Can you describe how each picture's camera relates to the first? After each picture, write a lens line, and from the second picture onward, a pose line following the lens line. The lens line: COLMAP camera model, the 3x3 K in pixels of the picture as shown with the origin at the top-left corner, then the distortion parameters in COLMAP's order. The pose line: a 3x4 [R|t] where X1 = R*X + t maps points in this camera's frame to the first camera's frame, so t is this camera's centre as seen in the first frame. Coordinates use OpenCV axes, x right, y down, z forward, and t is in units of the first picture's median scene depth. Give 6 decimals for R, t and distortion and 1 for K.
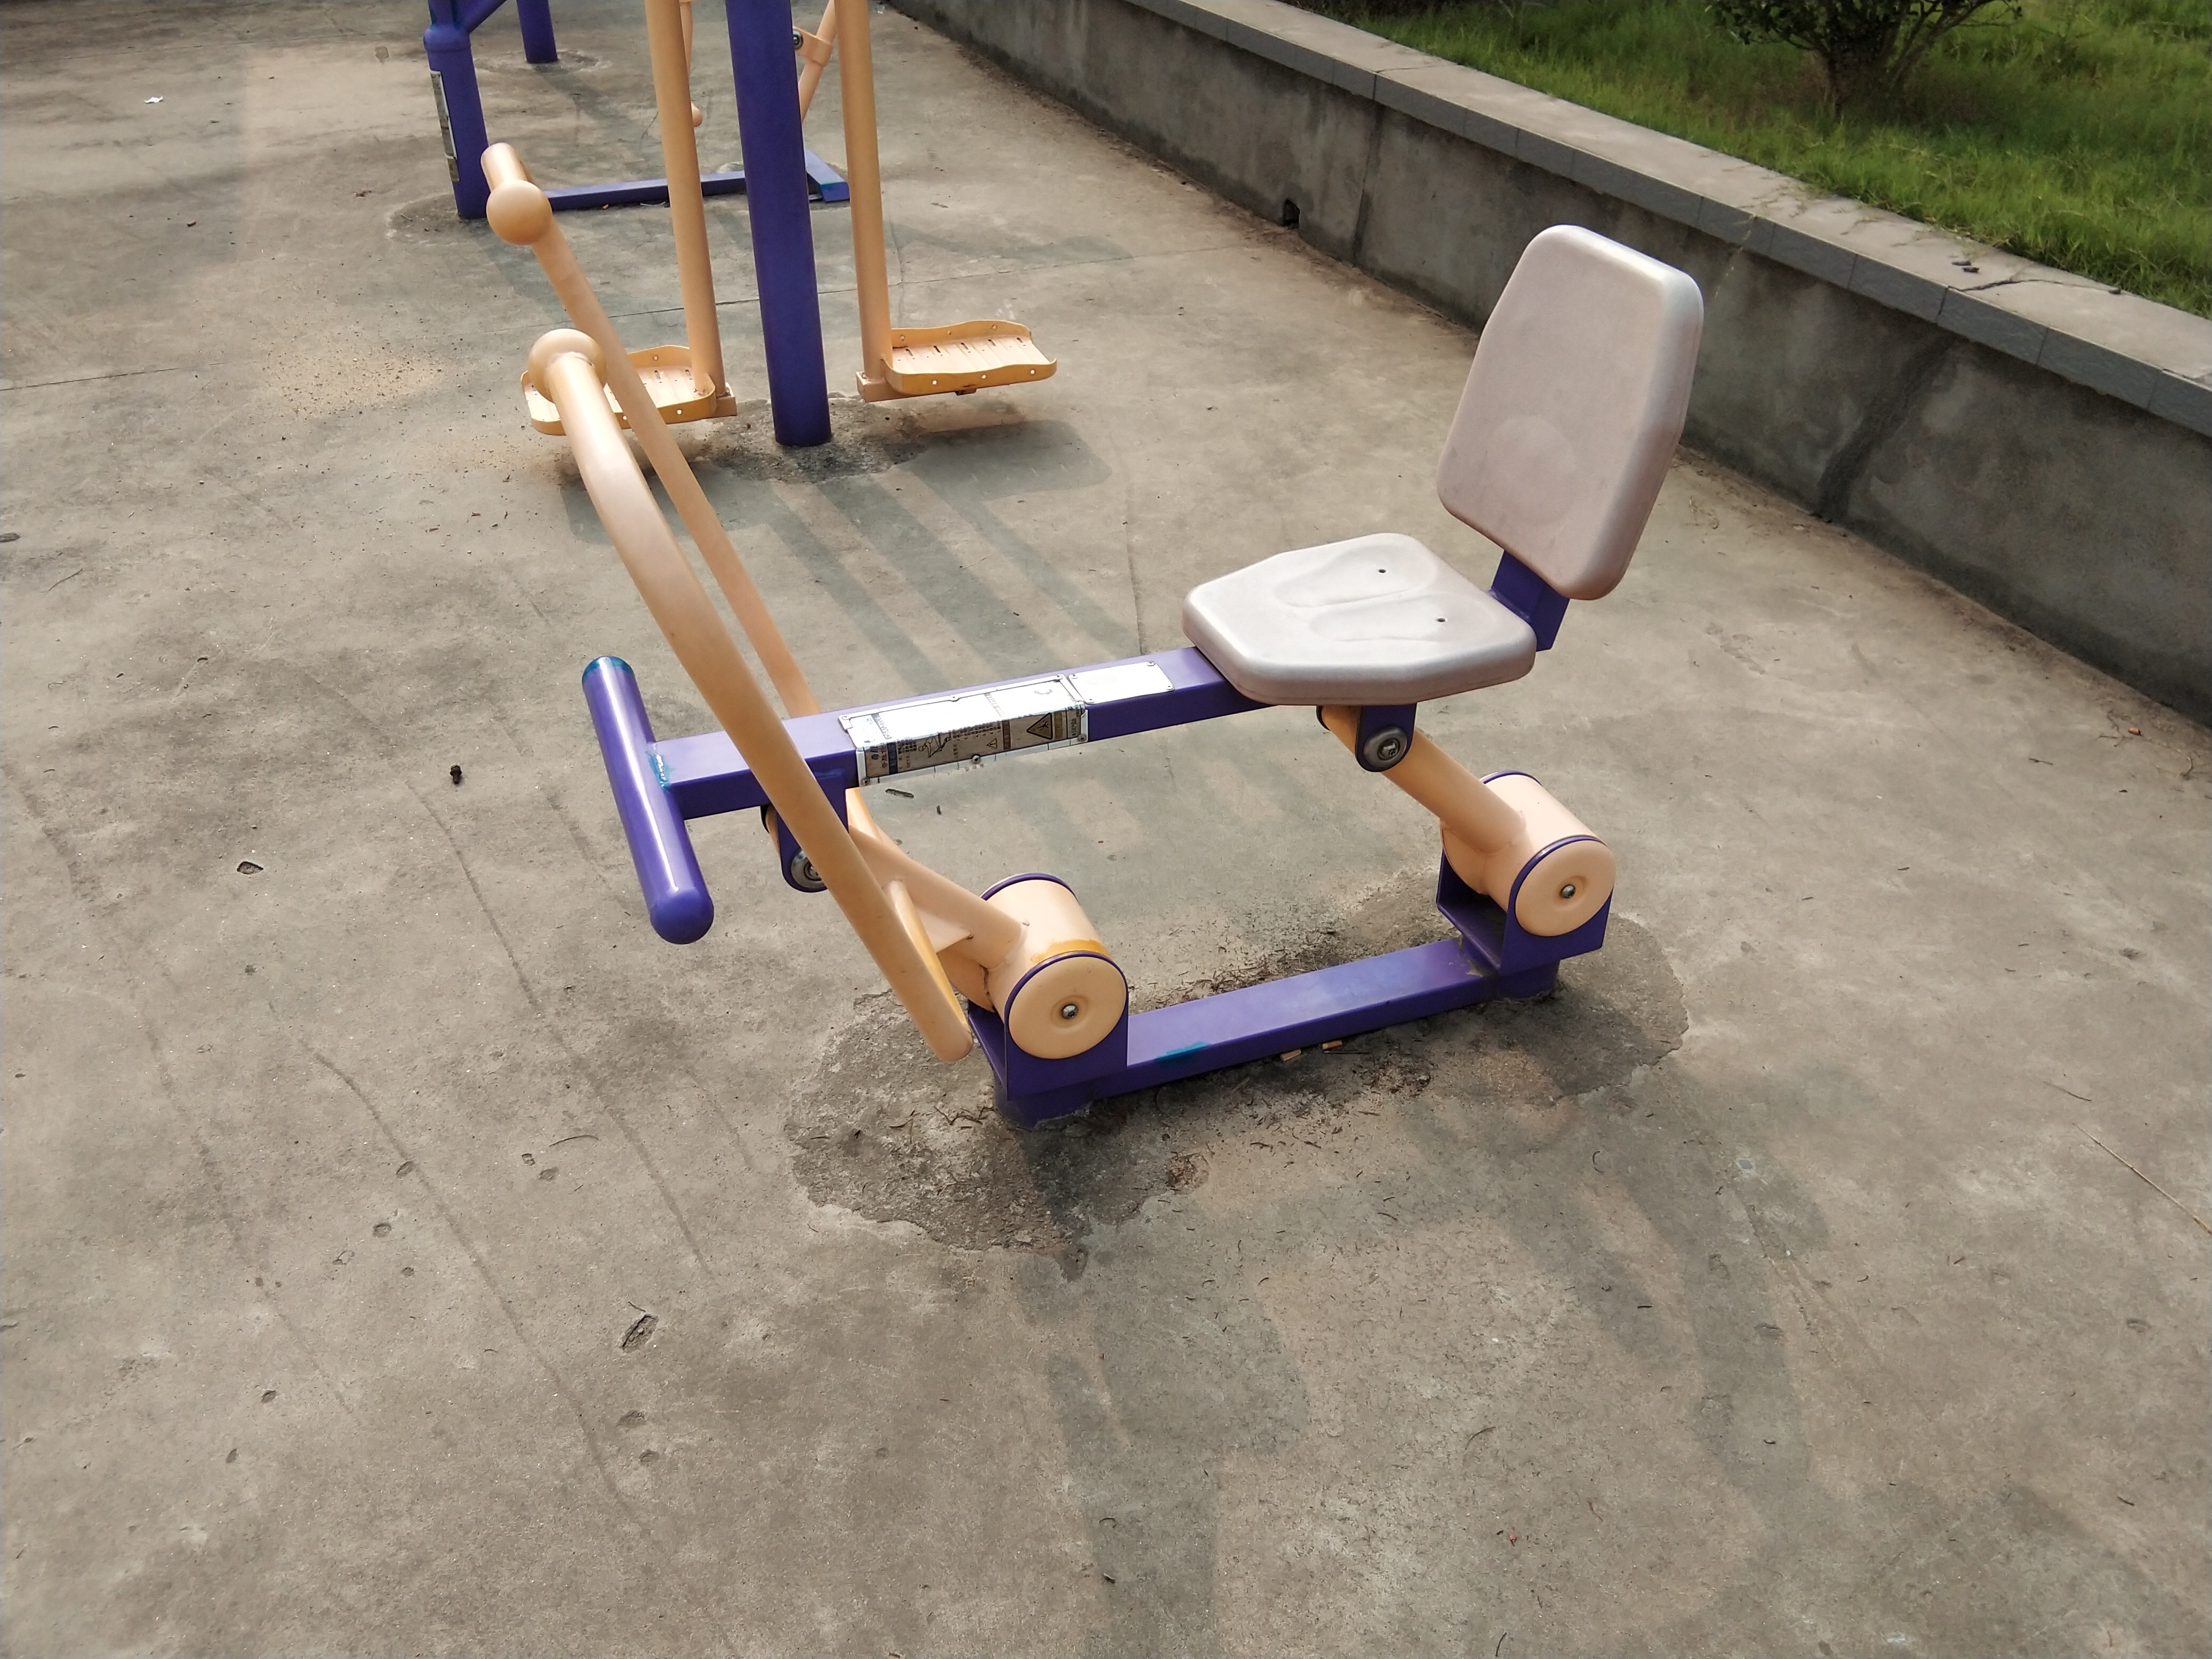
lens RADIAL K [[1765.9, 0, 1087.6], [0, 1765.9, 826.8], [0, 0, 1]] dist [0.081584, -0.122294]
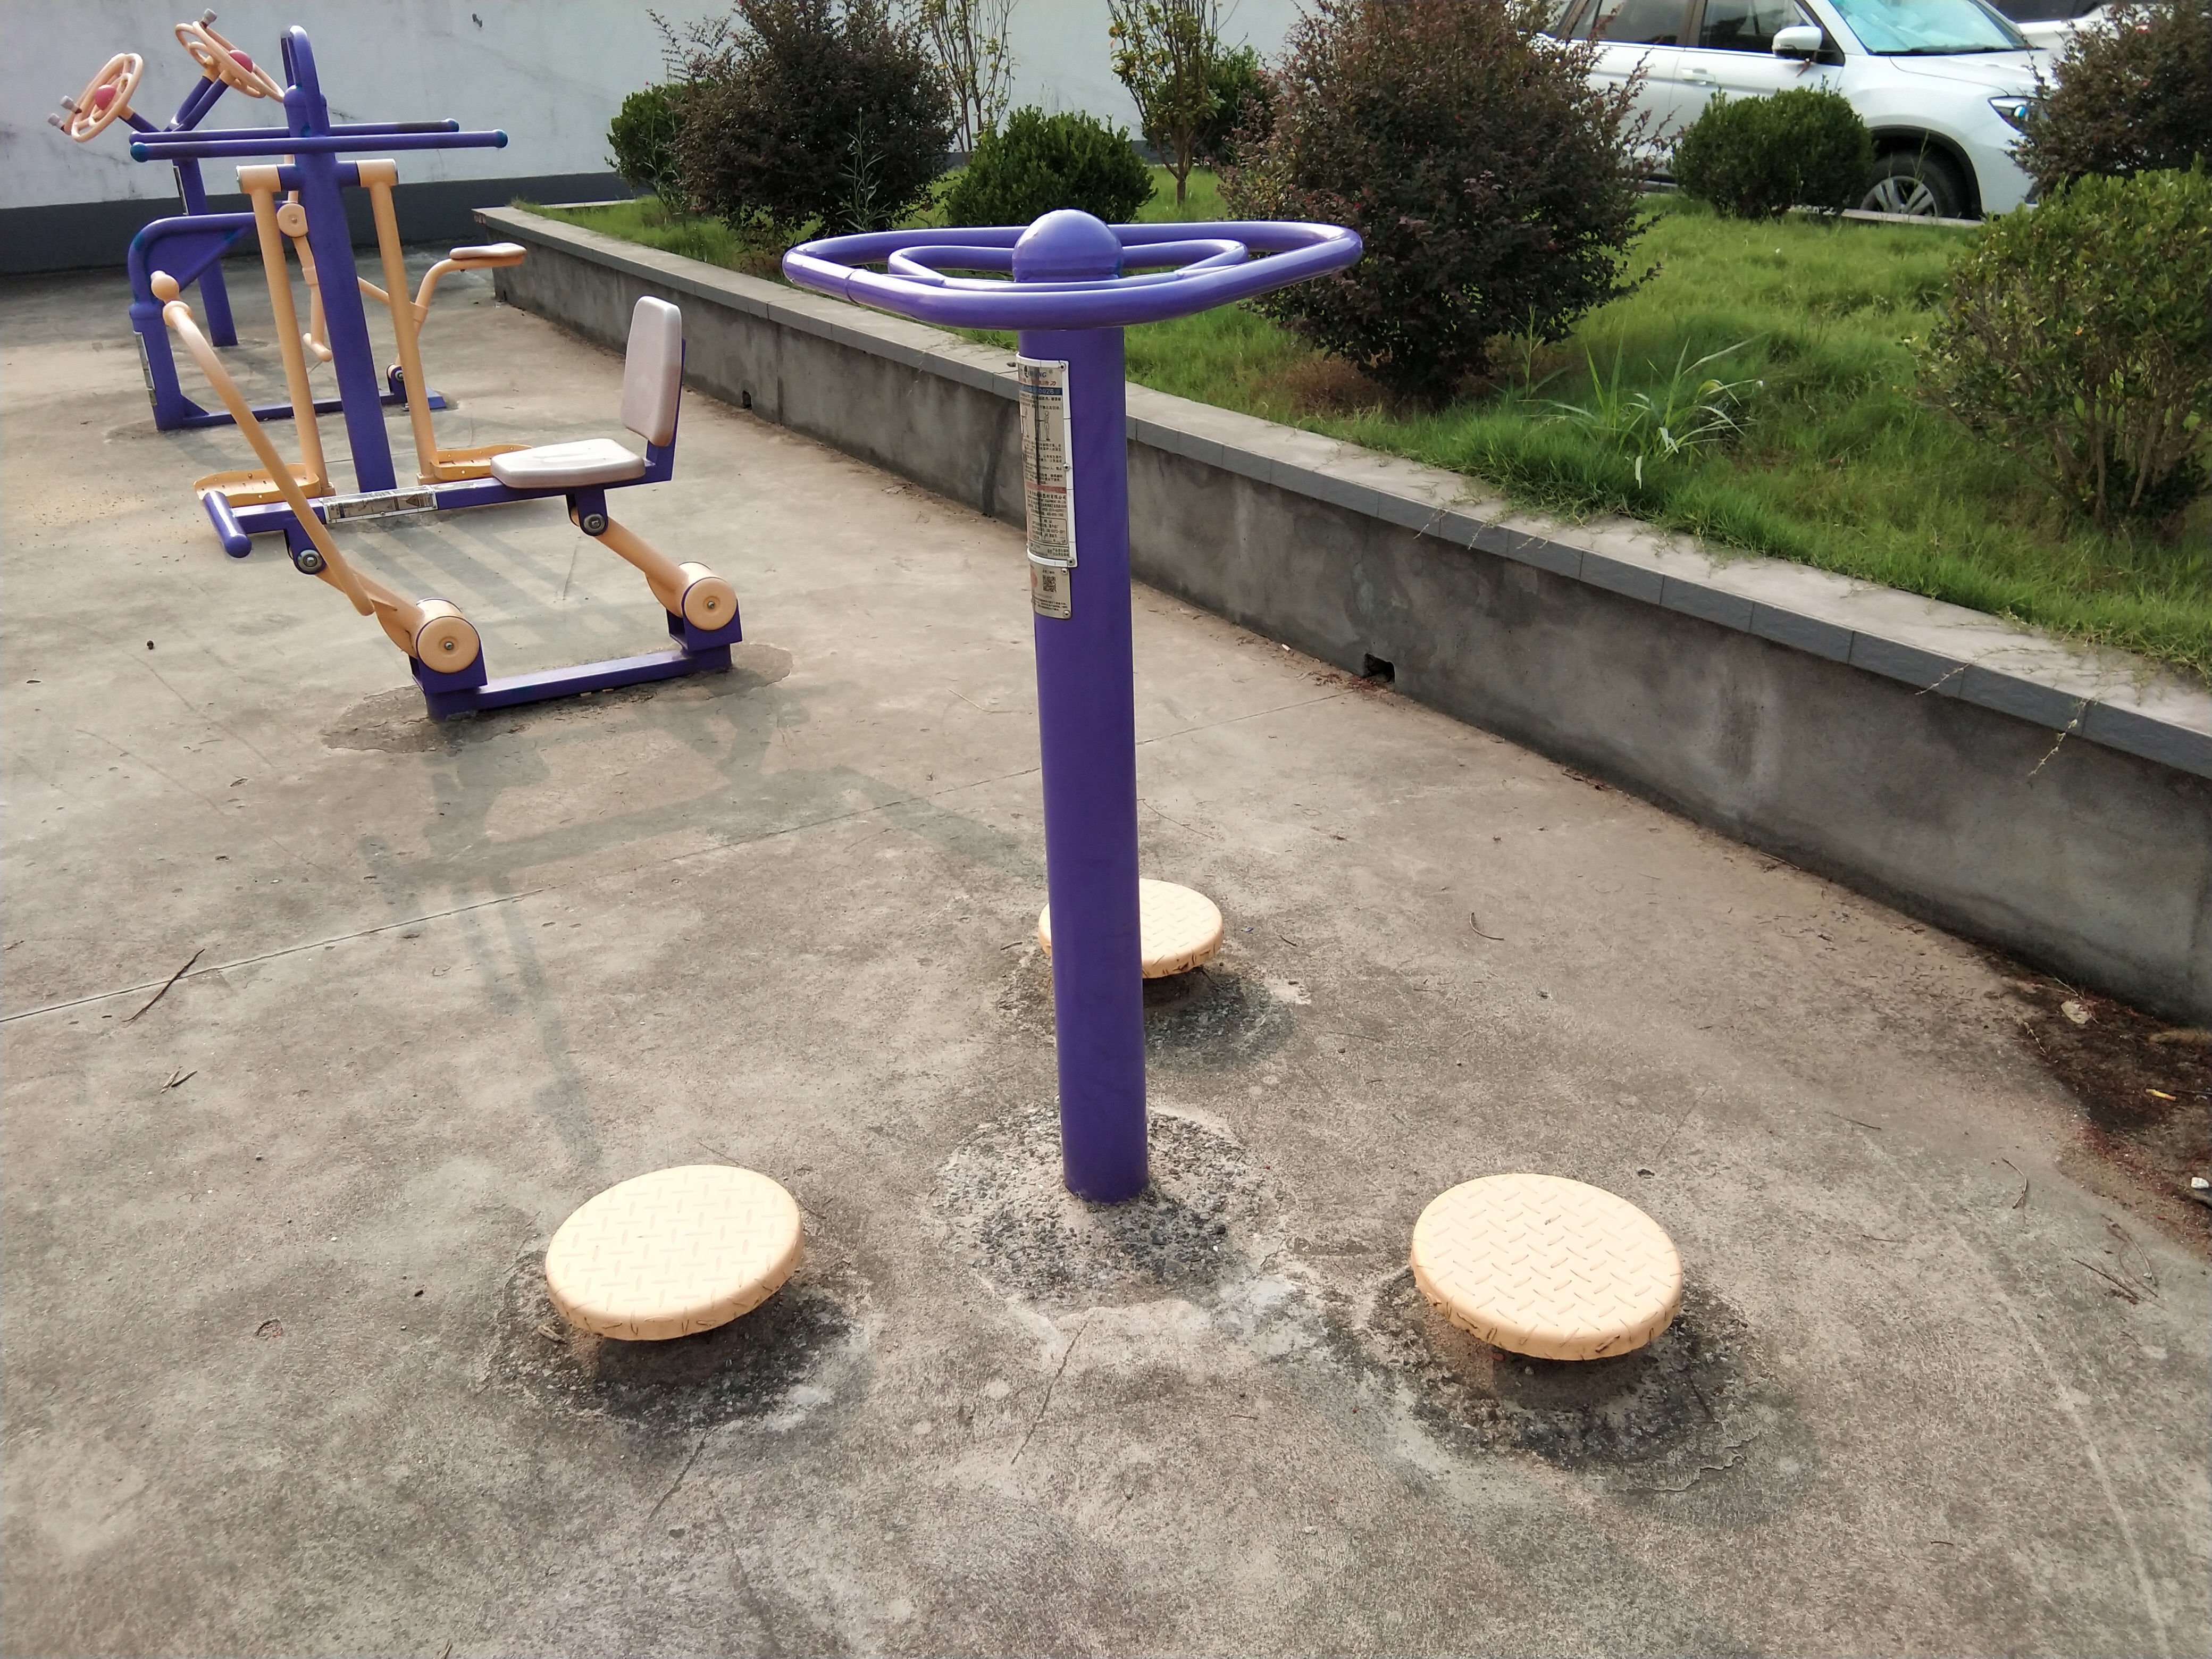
lens RADIAL K [[1765.9, 0, 1117.1], [0, 1765.9, 826.7], [0, 0, 1]] dist [0.081584, -0.122294]
pose [[0.985733, -0.082224, 0.146864, 0.198433], [0.105432, 0.981799, -0.157972, 0.326332], [-0.131202, 0.171202, 0.976461, -0.522793]]
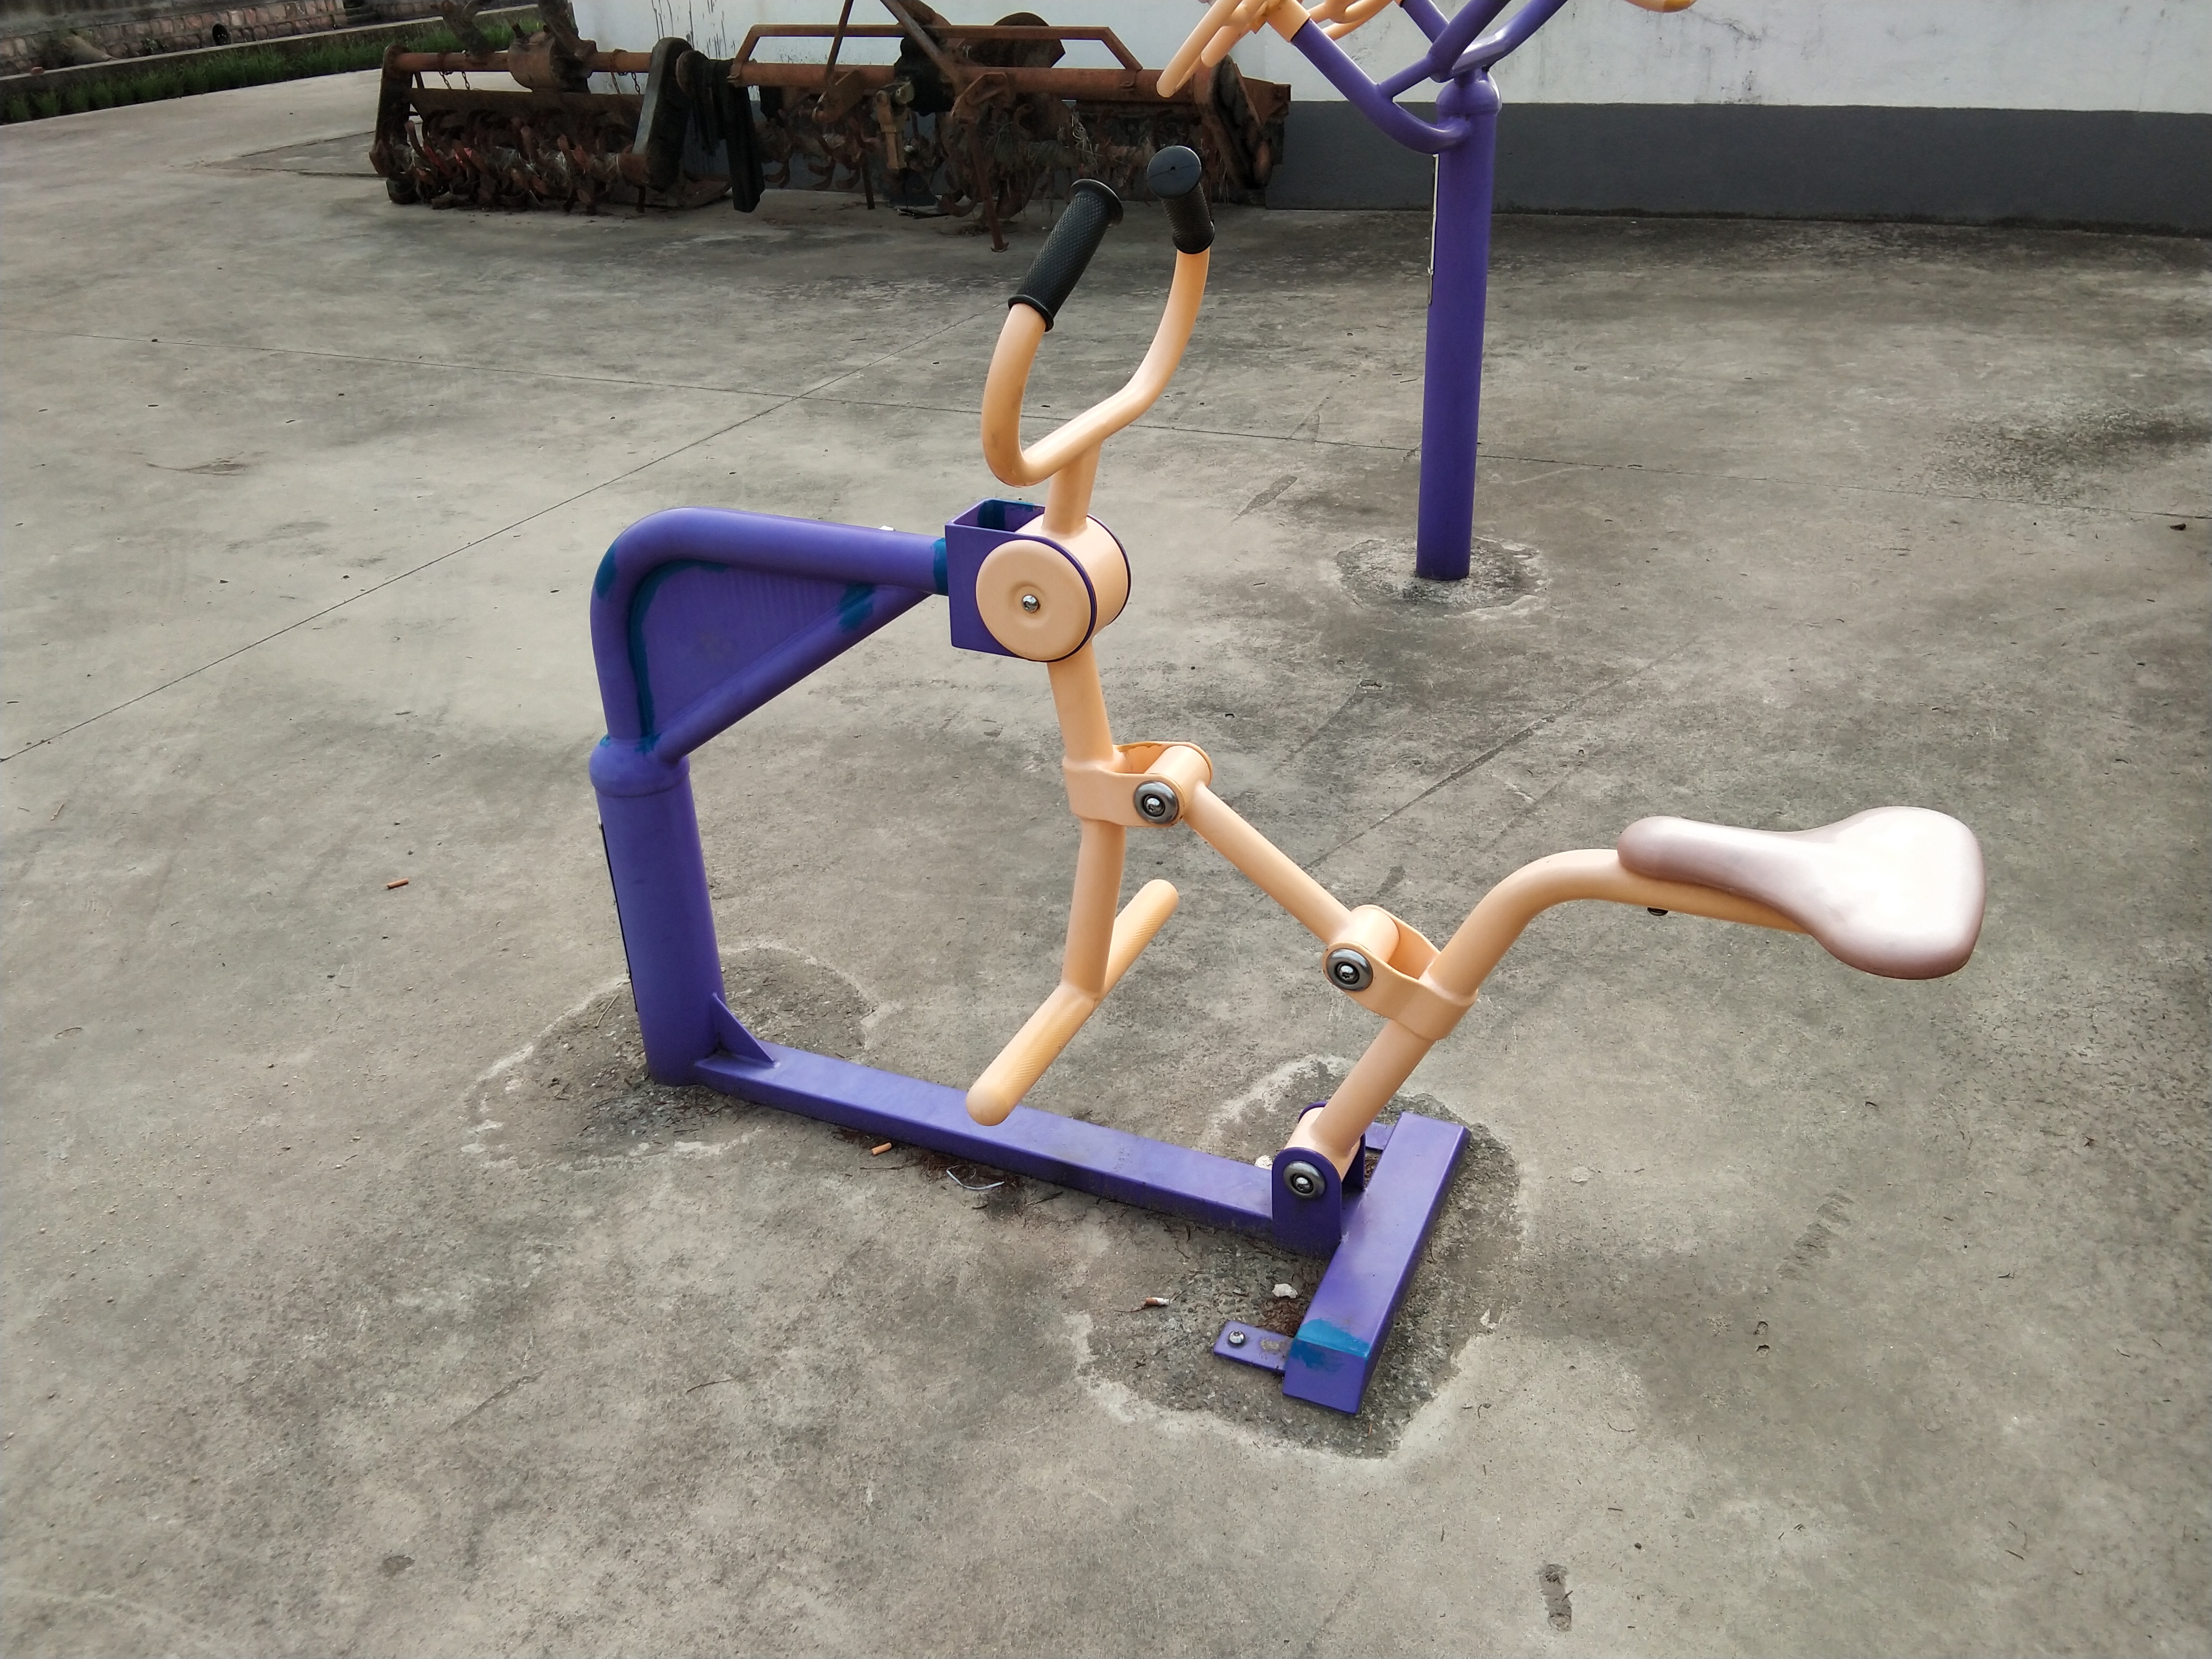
lens RADIAL K [[1765.9, 0, 1085.1], [0, 1765.9, 817.2], [0, 0, 1]] dist [0.081584, -0.122294]
pose [[0.681024, 0.321313, -0.658000, 0.028297], [-0.370312, 0.926335, 0.069075, -0.562229], [0.631724, 0.196624, 0.749843, 0.823270]]
